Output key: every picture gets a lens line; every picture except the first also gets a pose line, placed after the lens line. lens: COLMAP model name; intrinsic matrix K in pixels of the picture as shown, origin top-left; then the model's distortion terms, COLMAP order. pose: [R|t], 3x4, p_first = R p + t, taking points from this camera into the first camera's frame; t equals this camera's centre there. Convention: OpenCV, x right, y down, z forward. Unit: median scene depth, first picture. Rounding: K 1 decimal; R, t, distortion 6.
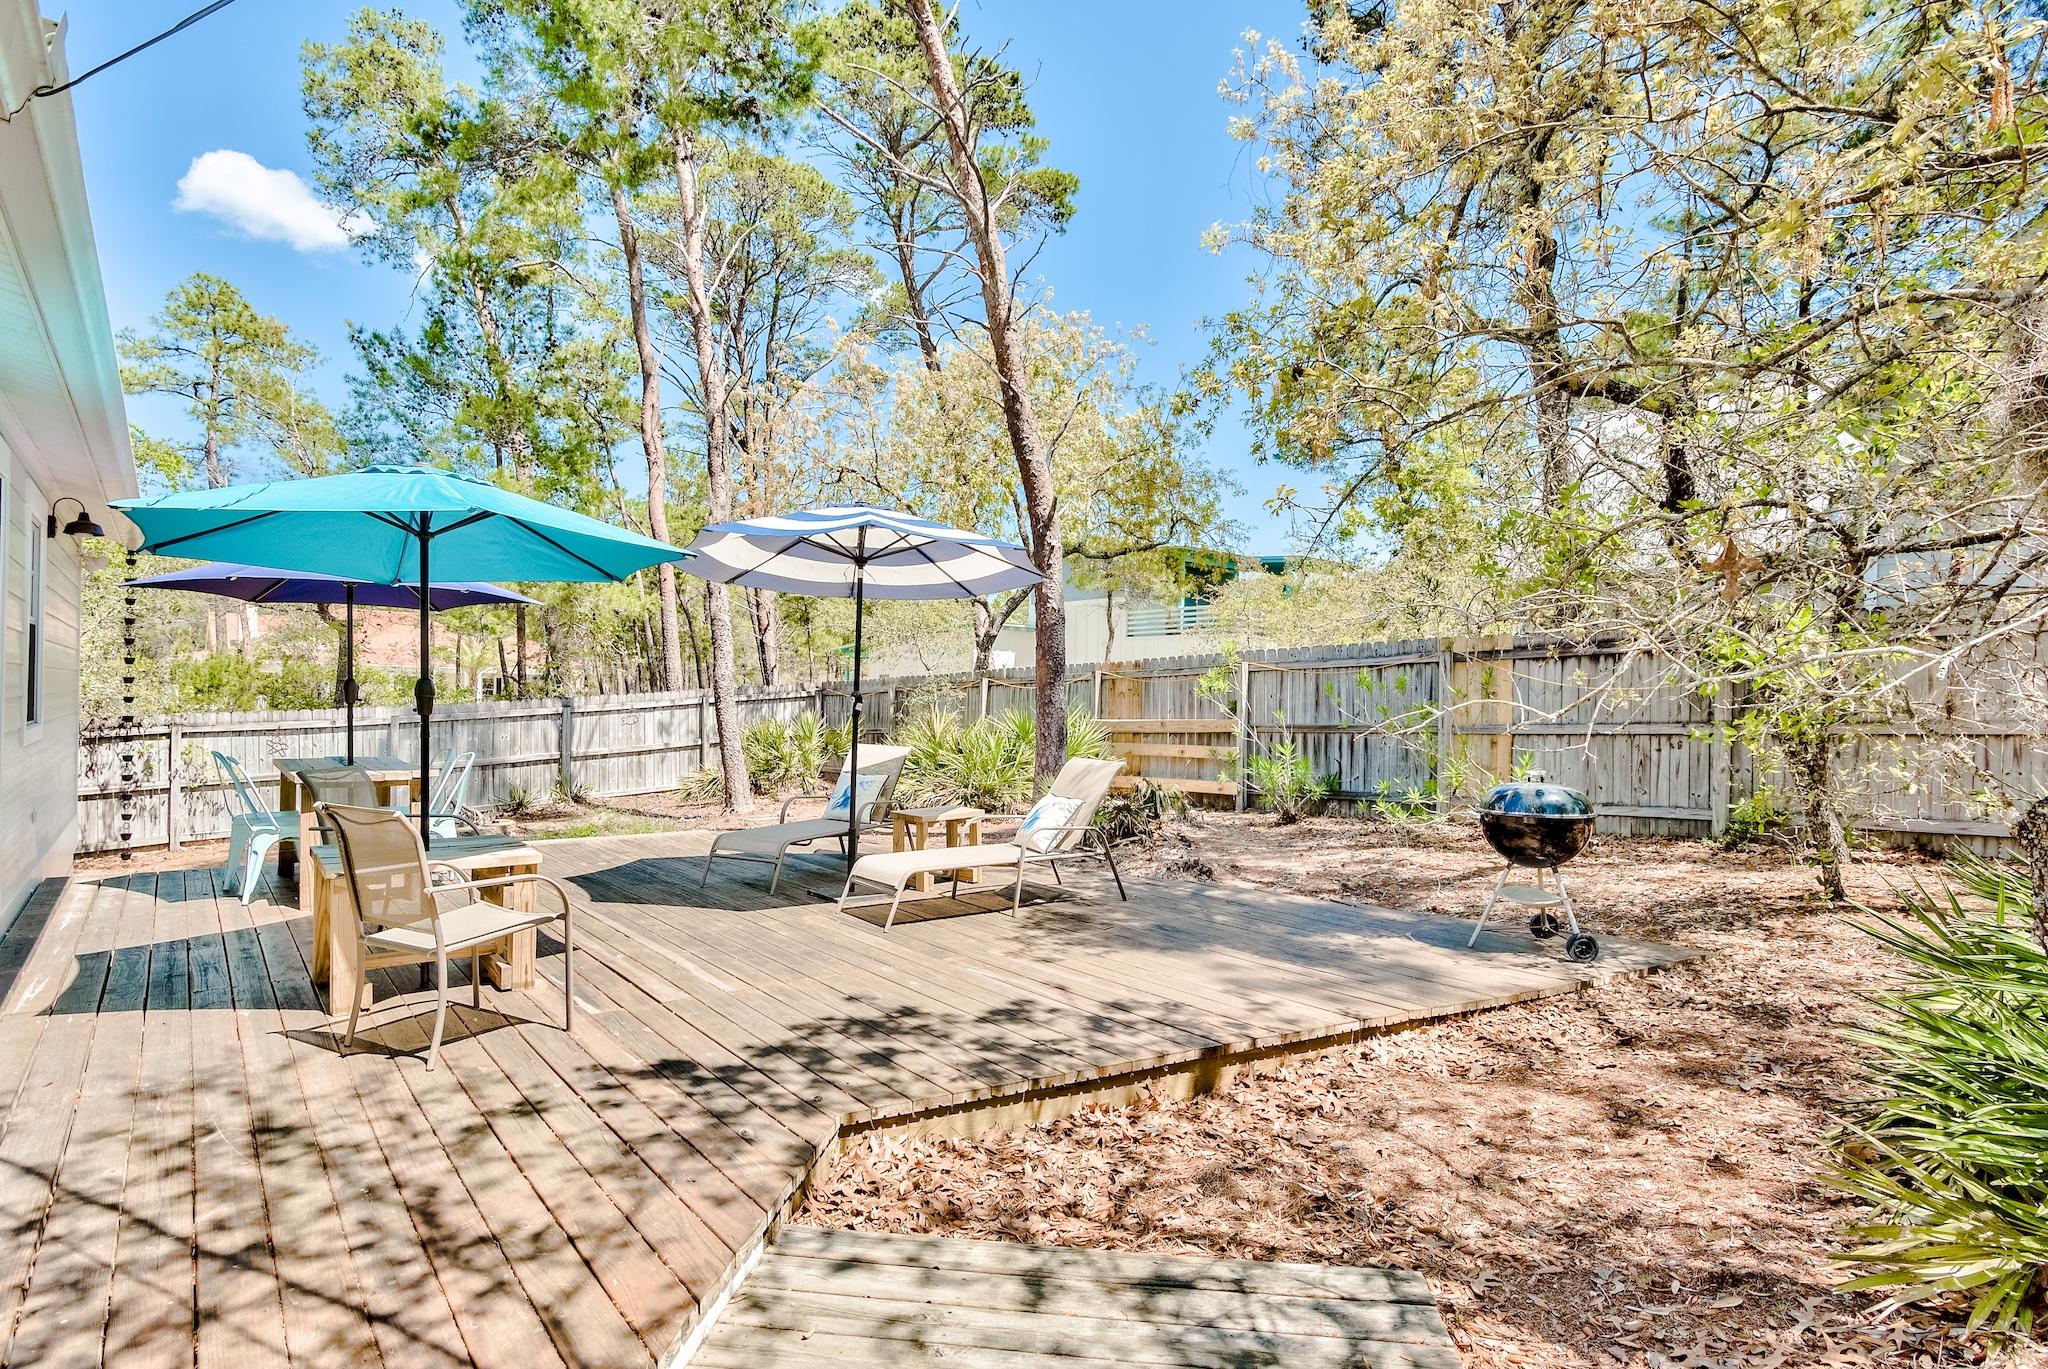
lens RADIAL K [[1036.1, 0, 1084.5], [0, 1036.1, 696.9], [0, 0, 1]] dist [-0.010324, 0.001161]
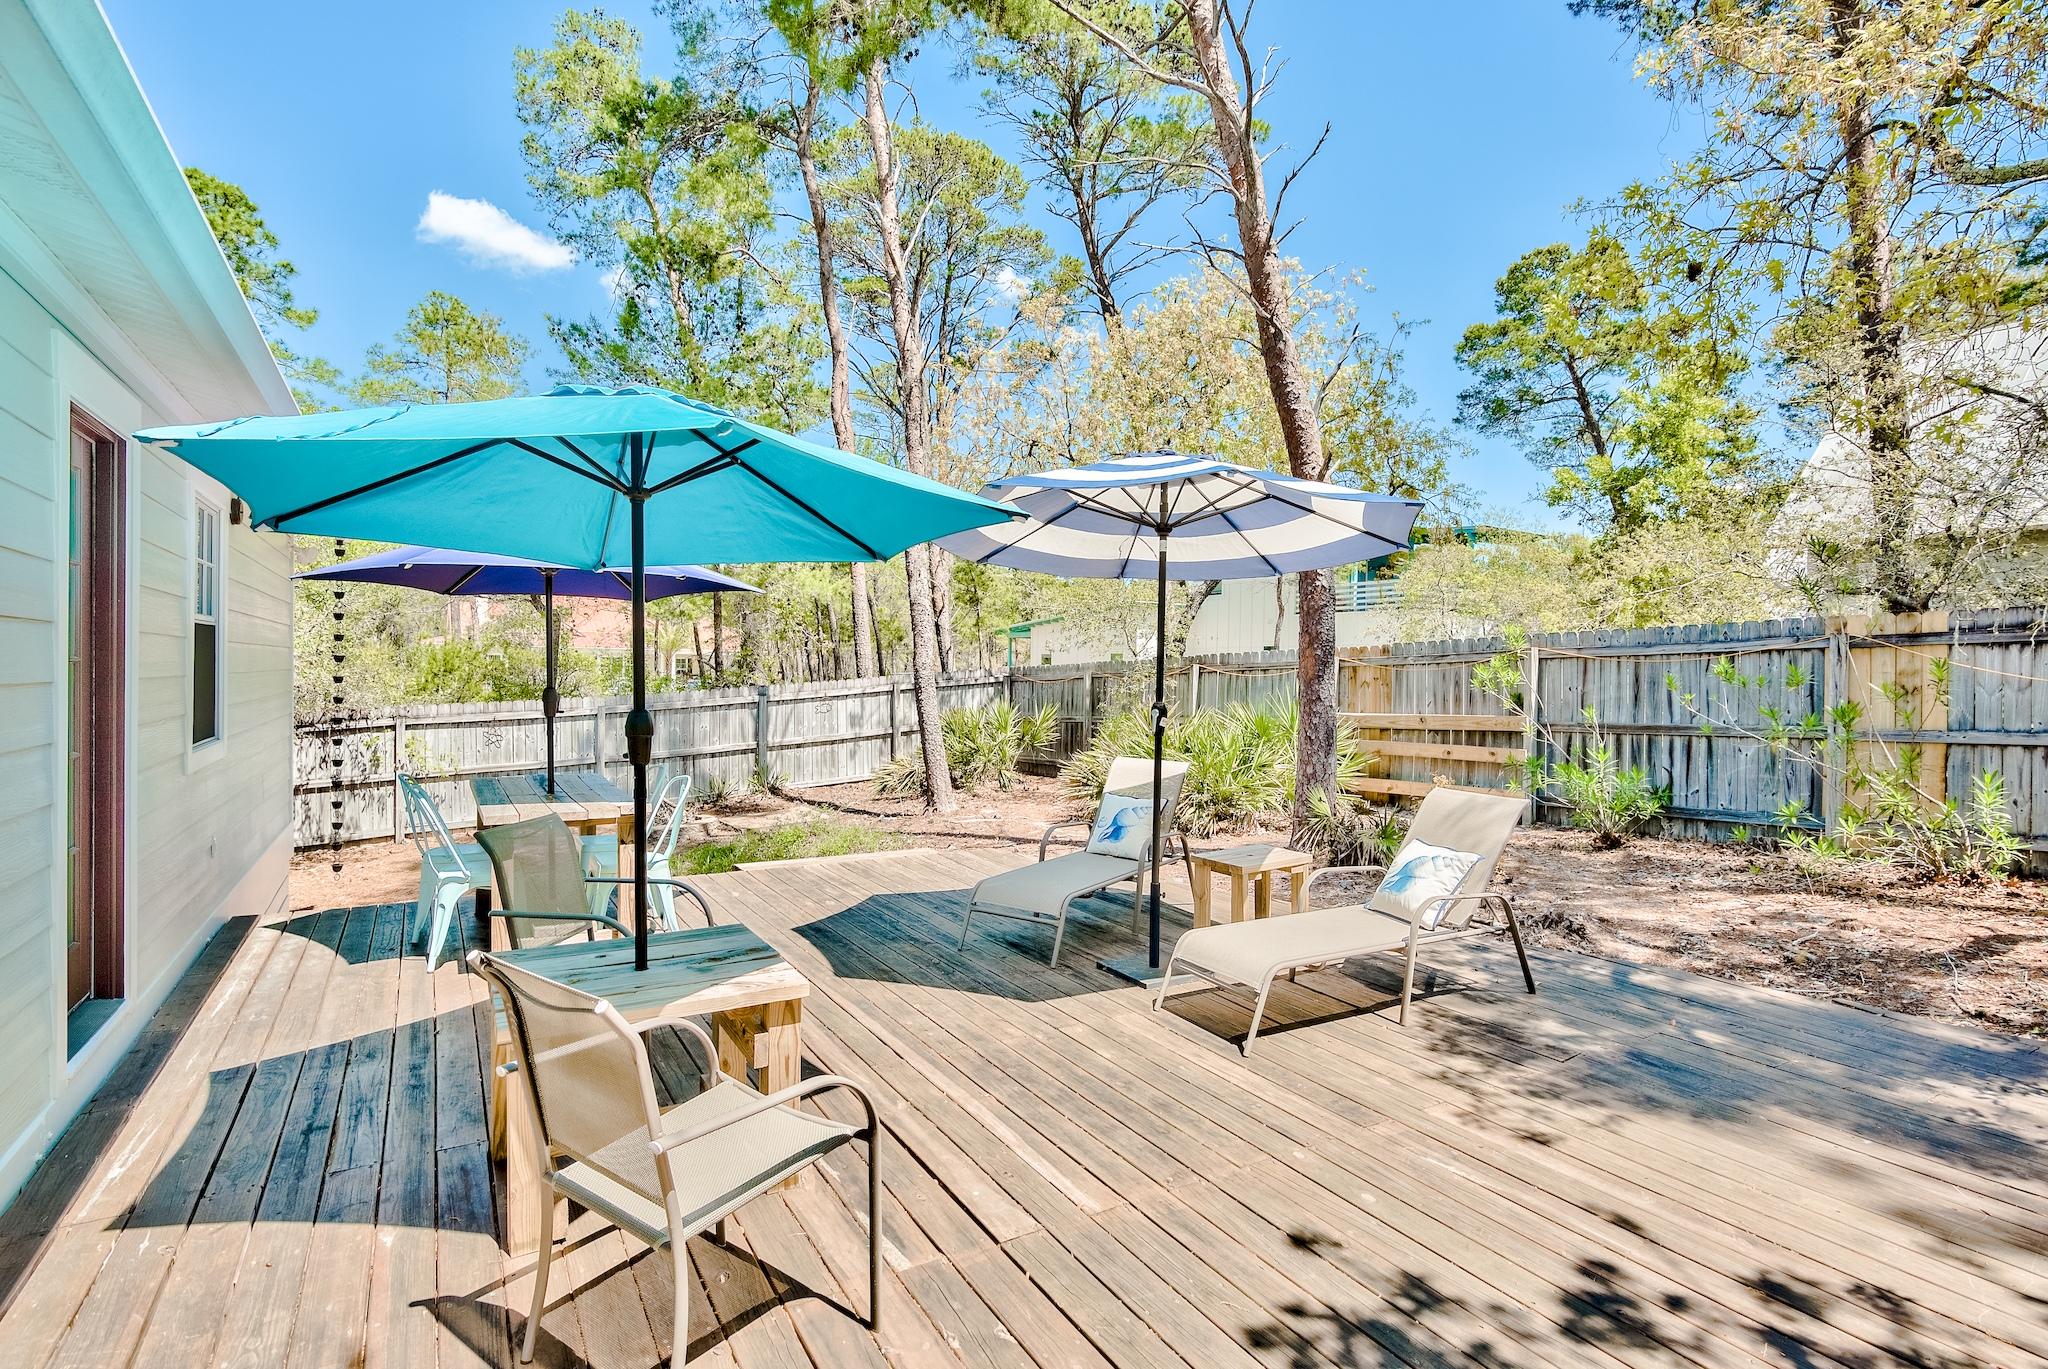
lens RADIAL K [[1004.3, 0, 1056.3], [0, 1004.3, 683.1], [0, 0, 1]] dist [-0.010923, -0.000064]
pose [[0.986699, -0.000144, -0.162557, -0.097830], [0.001832, 0.999946, 0.010232, -0.014640], [0.162547, -0.010393, 0.986646, 0.147762]]
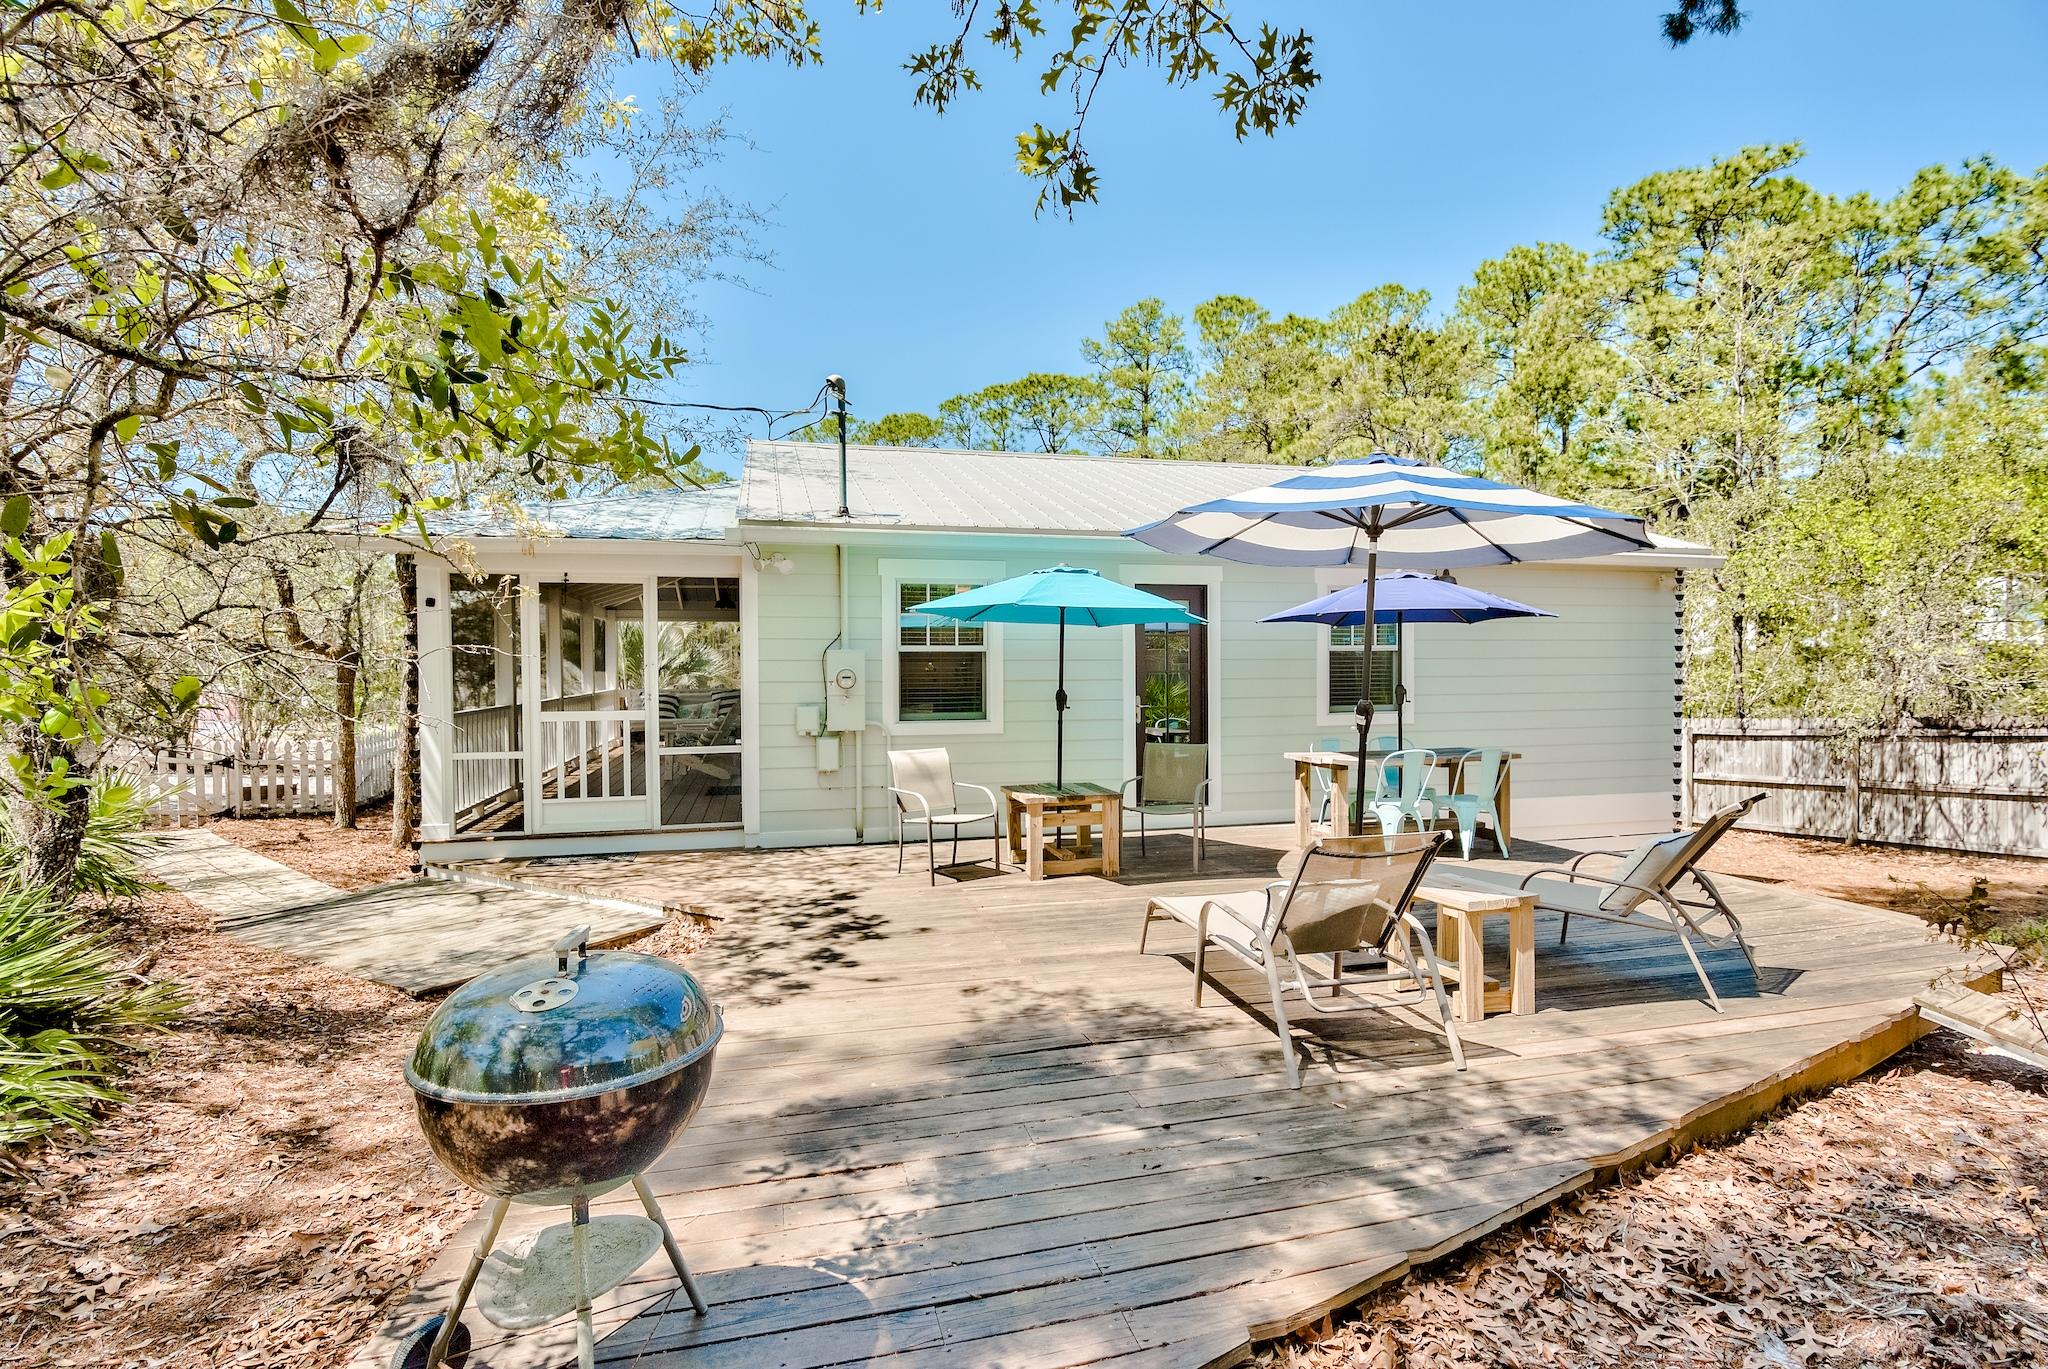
lens RADIAL K [[1036.1, 0, 1011.0], [0, 1036.1, 696.0], [0, 0, 1]] dist [-0.010324, 0.001161]
pose [[-0.475808, 0.008839, -0.879505, 0.327351], [0.002758, 0.999960, 0.008558, -0.008259], [0.879545, 0.001646, -0.475813, 0.631097]]
